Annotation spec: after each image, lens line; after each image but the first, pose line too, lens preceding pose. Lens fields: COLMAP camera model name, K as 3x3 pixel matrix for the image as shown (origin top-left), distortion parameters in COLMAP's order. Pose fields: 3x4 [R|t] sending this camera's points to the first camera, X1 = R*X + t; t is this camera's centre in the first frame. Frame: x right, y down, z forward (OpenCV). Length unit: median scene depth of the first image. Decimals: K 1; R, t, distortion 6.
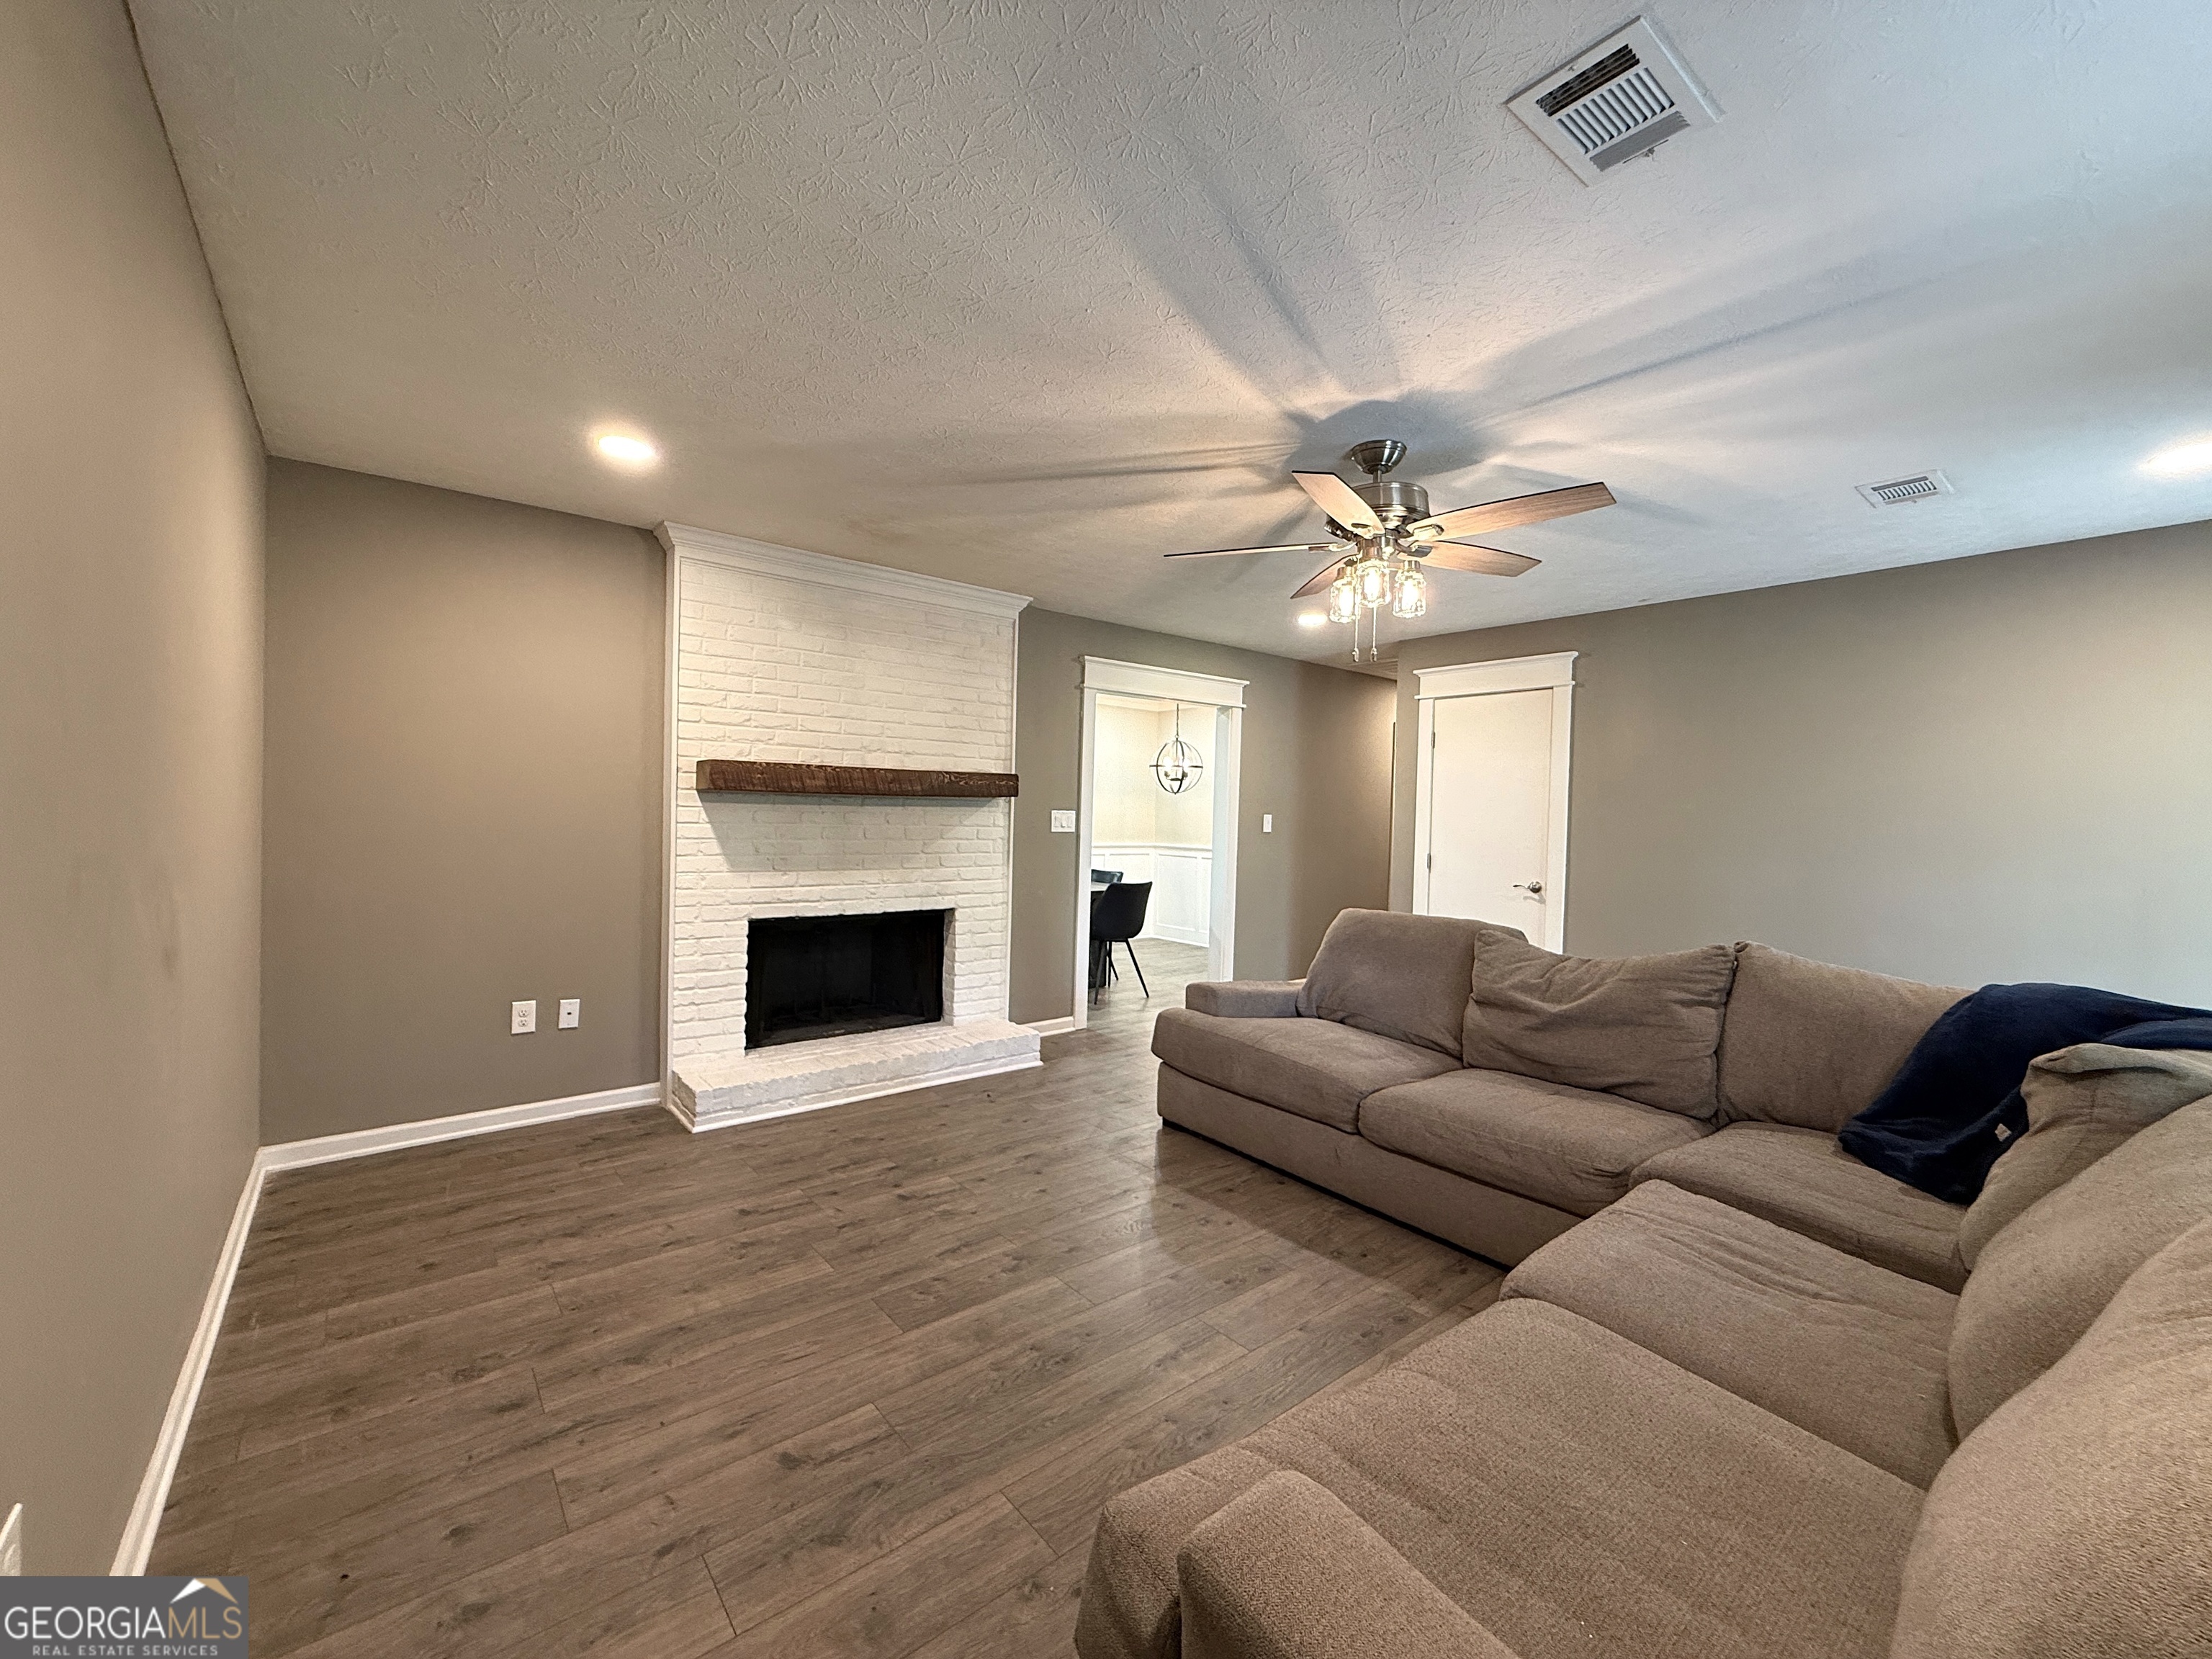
lens RADIAL K [[880.0, 0, 1098.7], [0, 880.0, 827.7], [0, 0, 1]] dist [0.000635, 0.000456]
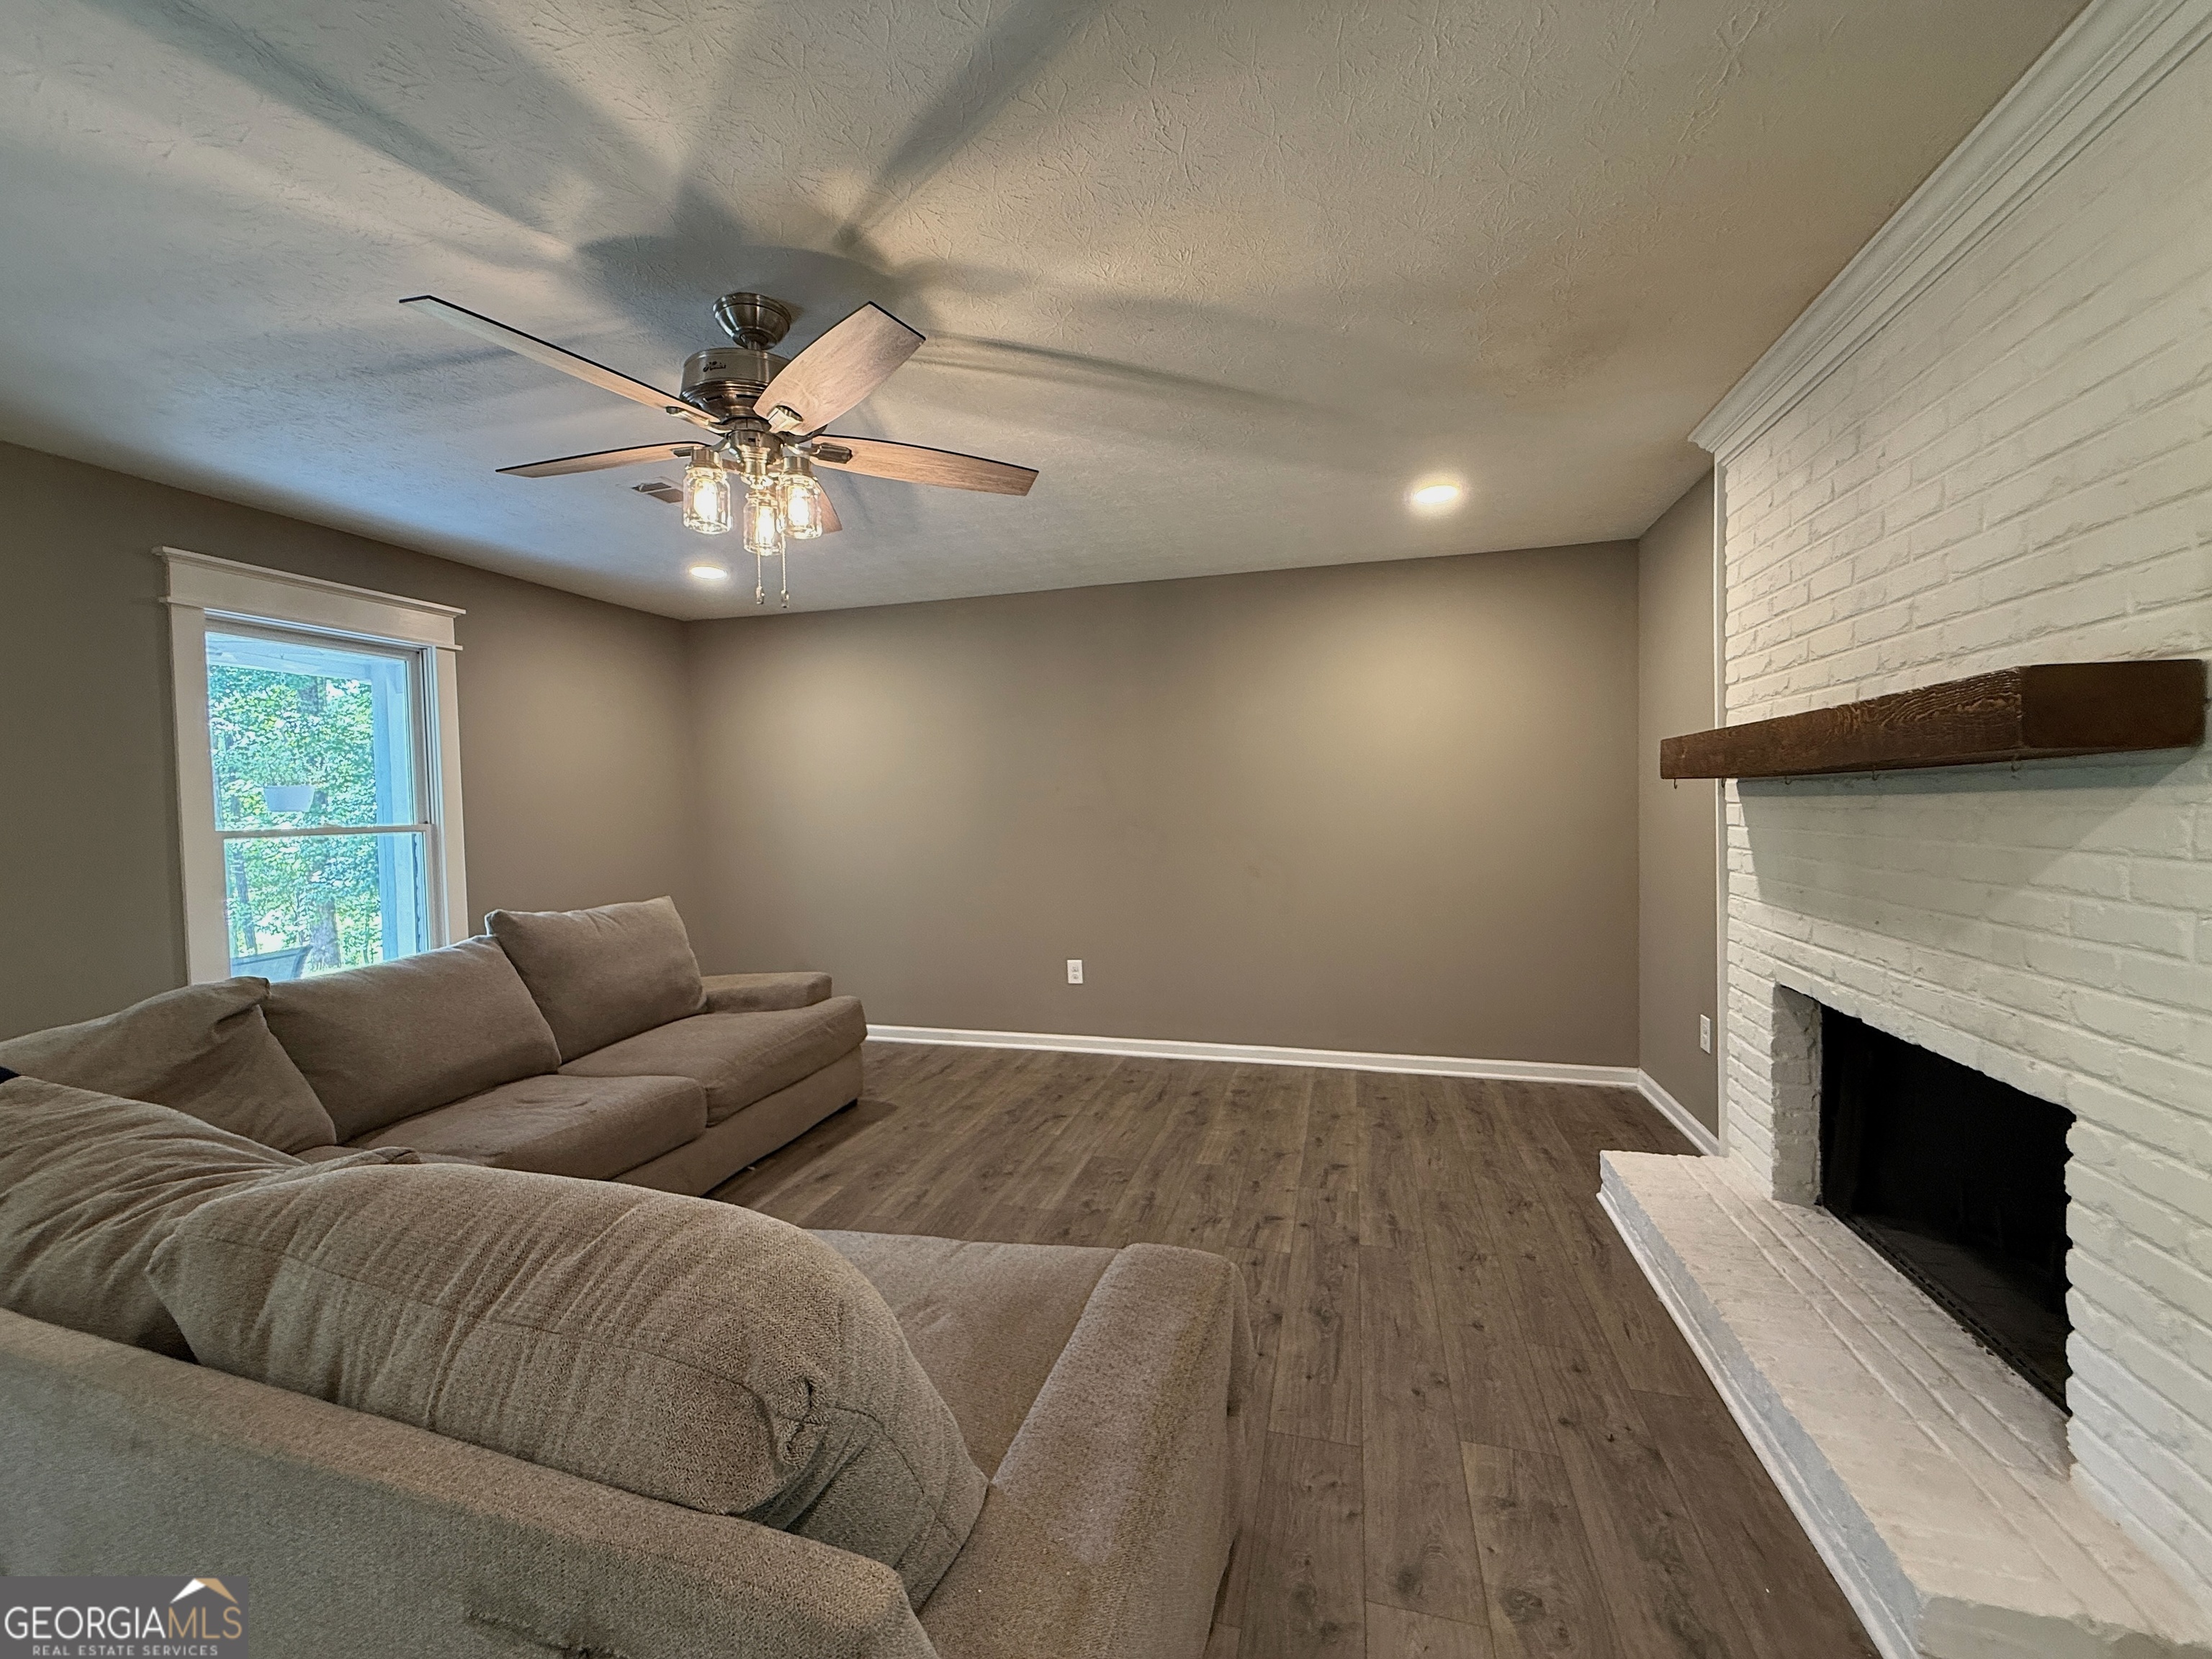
lens RADIAL K [[880.0, 0, 1098.7], [0, 880.0, 827.7], [0, 0, 1]] dist [0.000635, 0.000456]
pose [[-0.816832, 0.007082, -0.576833, 0.520651], [-0.010239, 0.999589, 0.026772, -0.025087], [0.576785, 0.027775, -0.816424, 1.812660]]
